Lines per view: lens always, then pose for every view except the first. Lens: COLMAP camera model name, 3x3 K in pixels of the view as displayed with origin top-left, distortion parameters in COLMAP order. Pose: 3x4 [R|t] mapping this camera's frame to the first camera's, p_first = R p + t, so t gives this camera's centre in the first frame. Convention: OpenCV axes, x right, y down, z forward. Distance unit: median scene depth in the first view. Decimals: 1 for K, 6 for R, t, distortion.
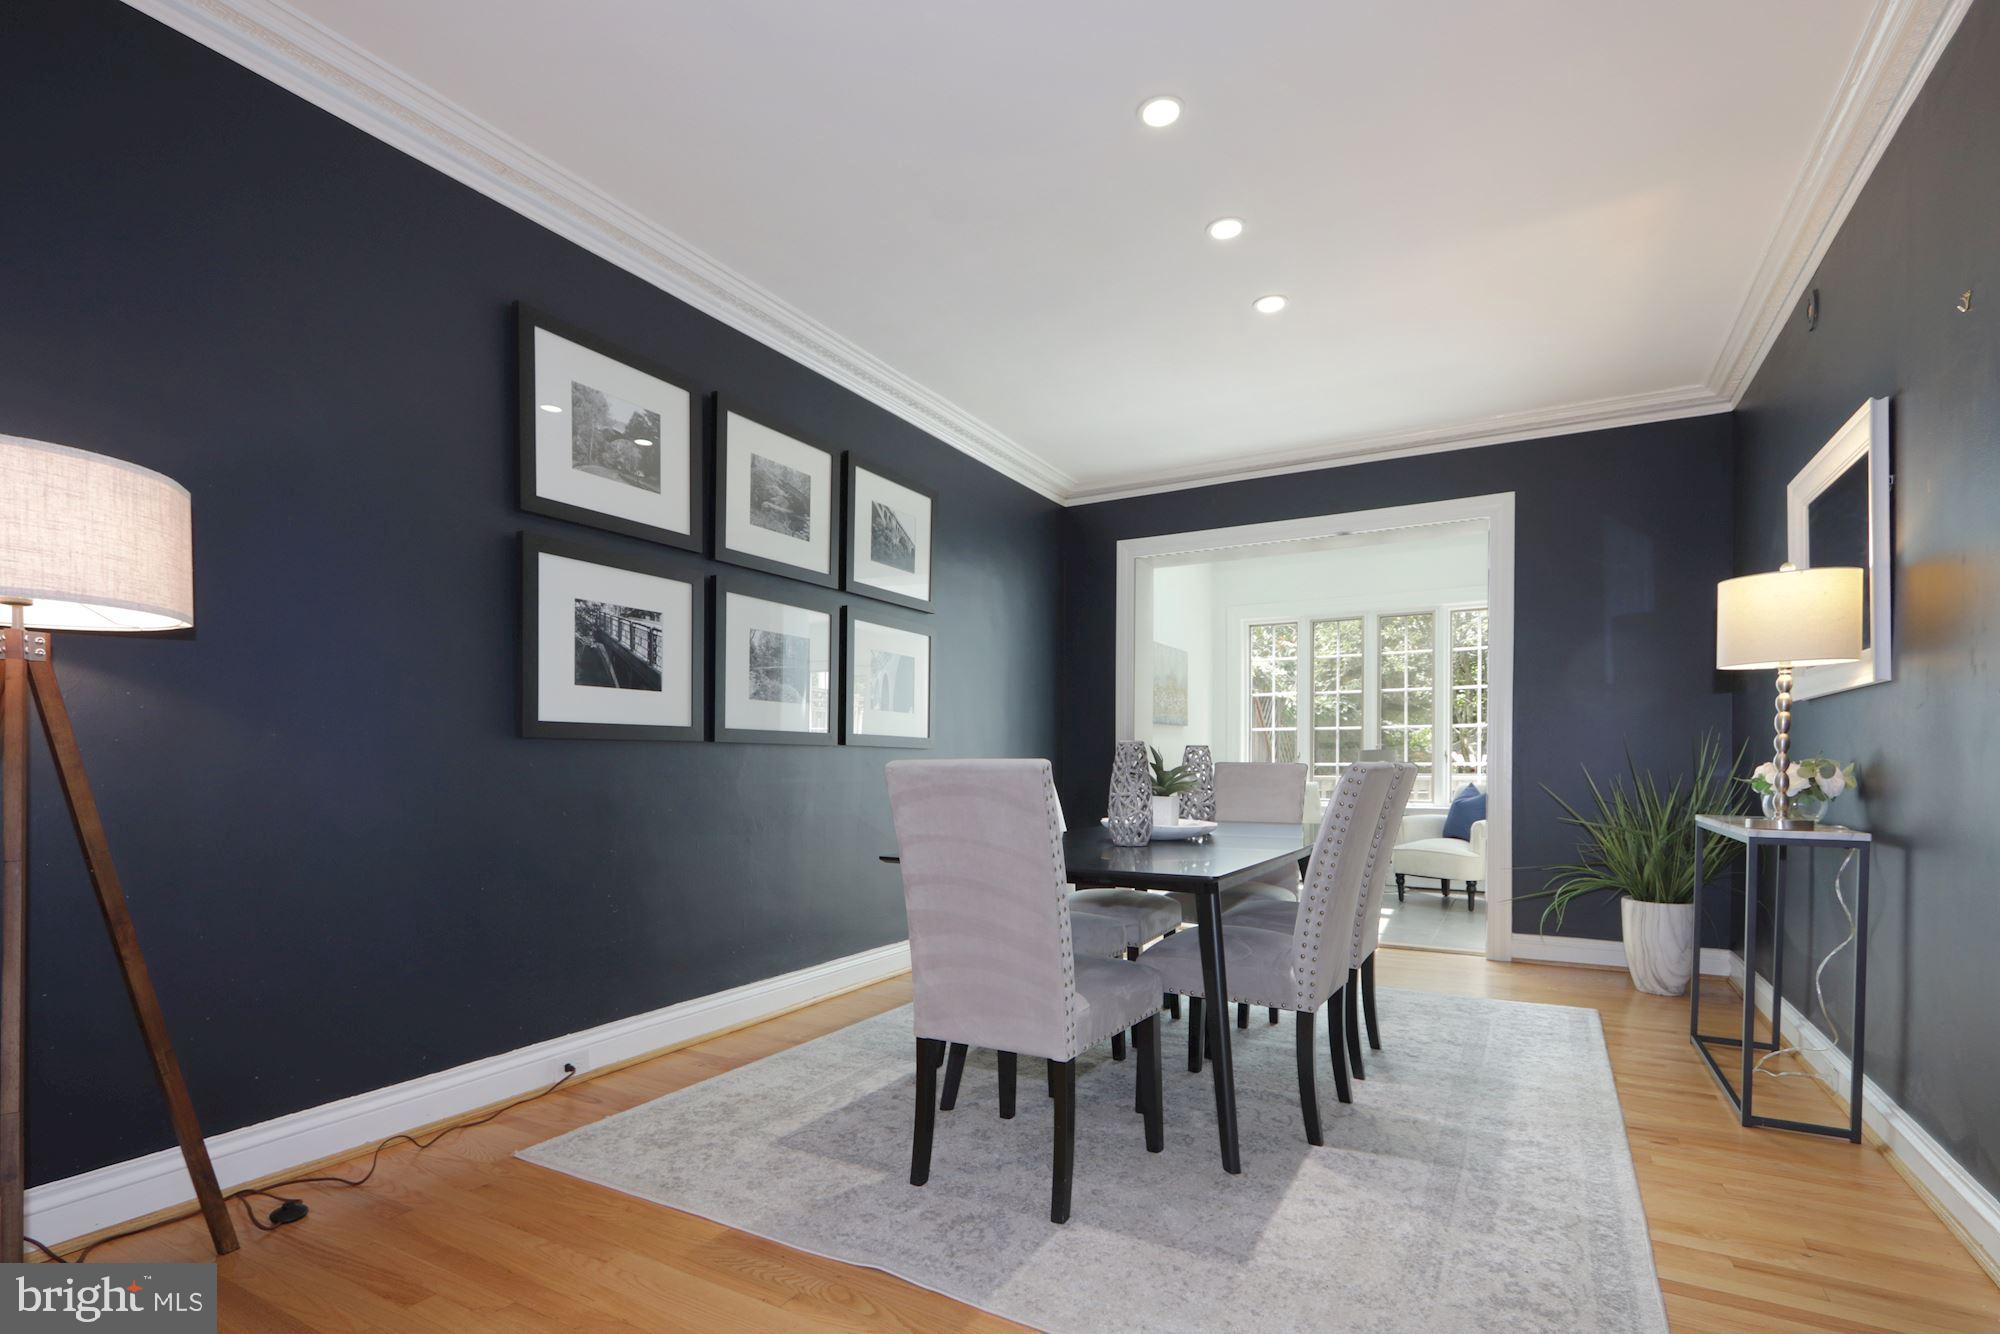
lens RADIAL K [[943.2, 0, 1008.5], [0, 943.2, 759.8], [0, 0, 1]] dist [-0.005316, -0.000224]
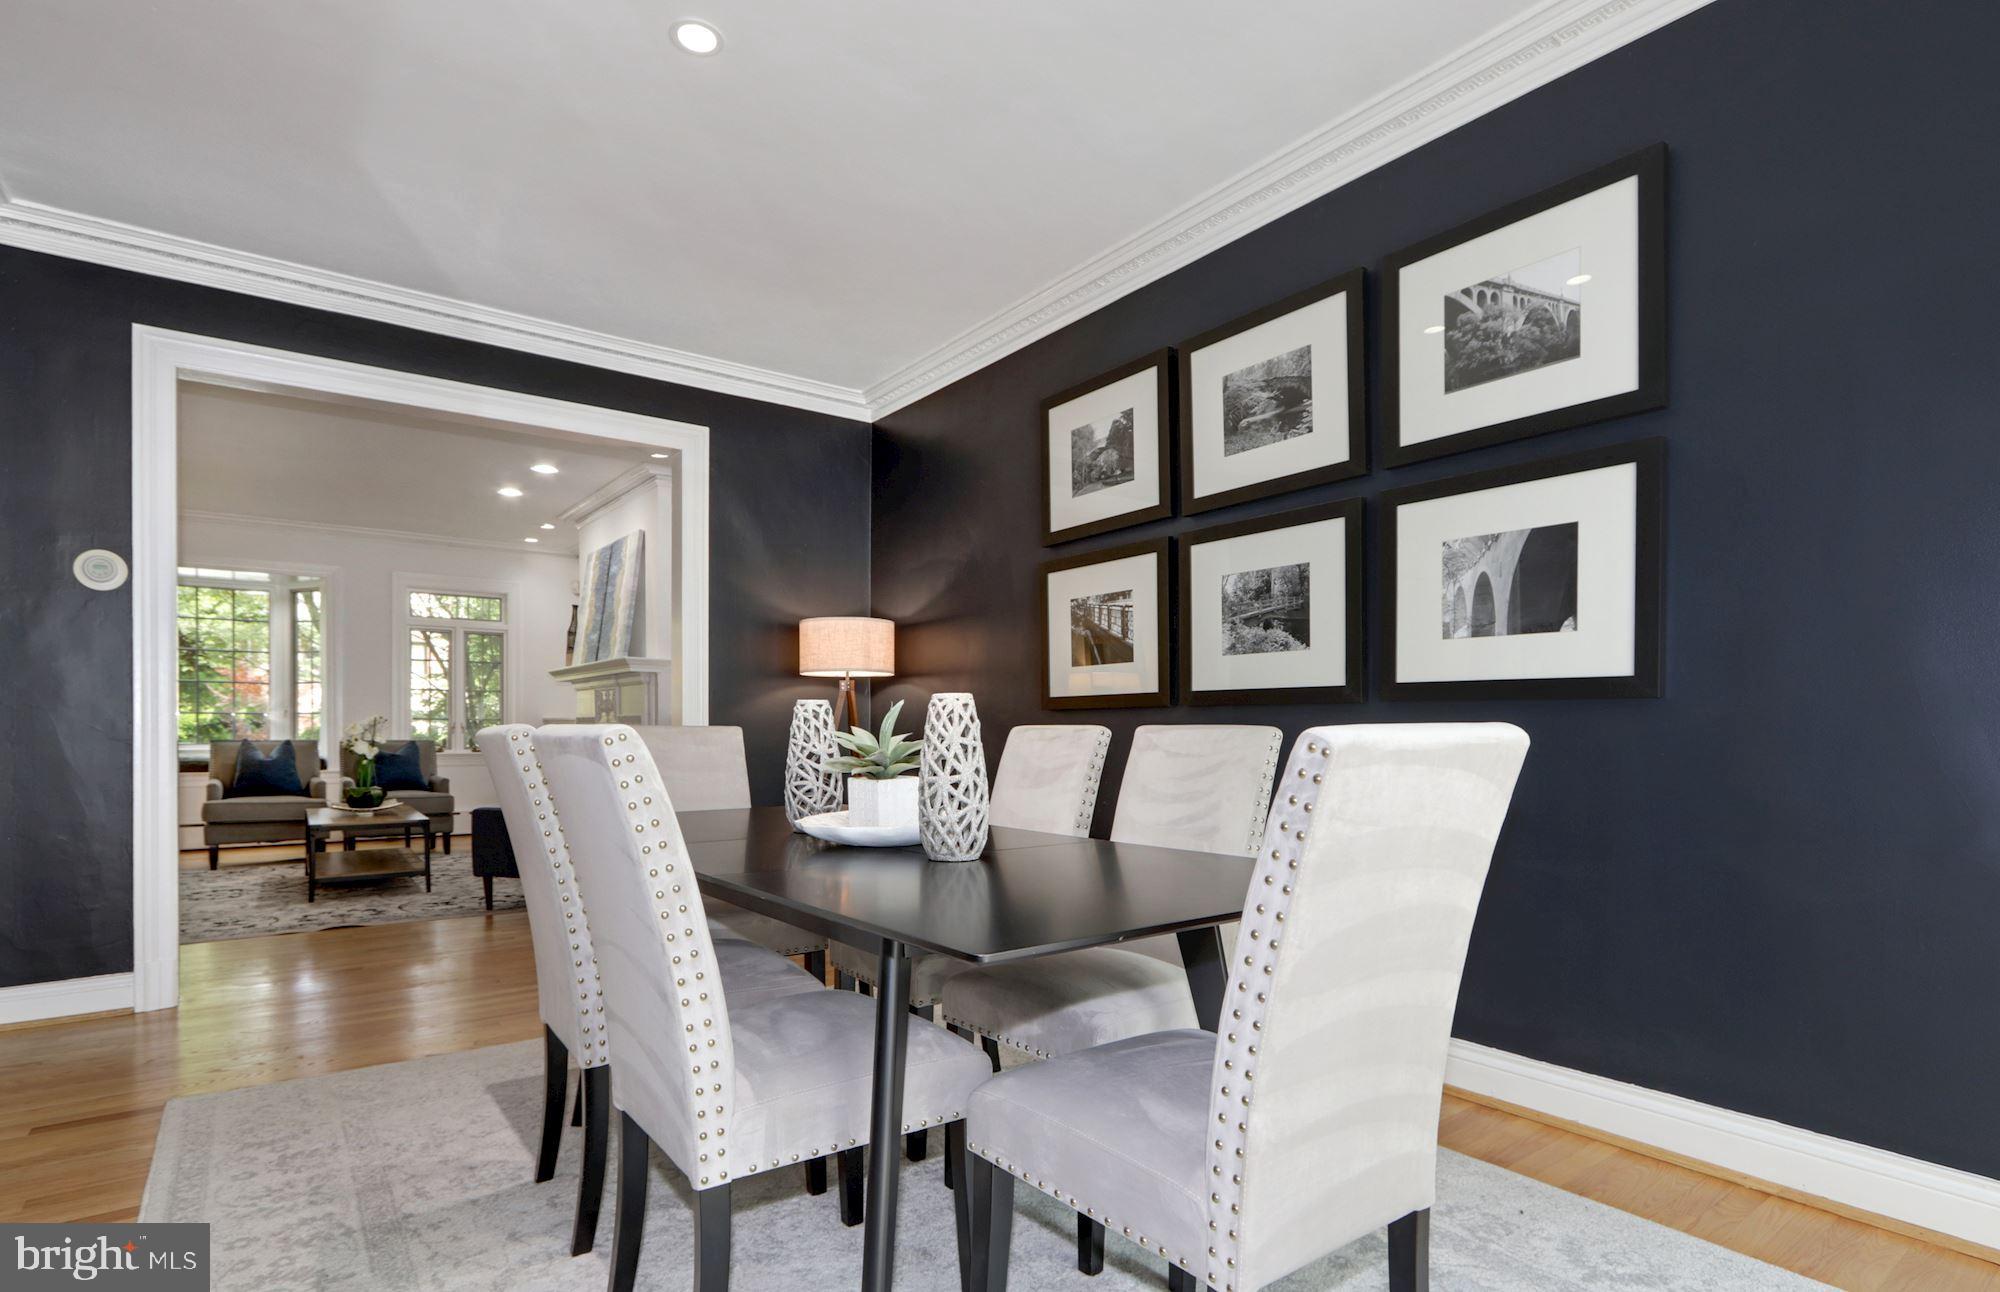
lens RADIAL K [[1002.9, 0, 995.5], [0, 1002.9, 724.6], [0, 0, 1]] dist [-0.002479, -0.000142]
pose [[-0.410998, -0.003861, -0.911628, 0.712144], [0.003629, 0.999976, -0.005871, 0.005668], [0.911629, -0.005721, -0.410974, 1.263790]]
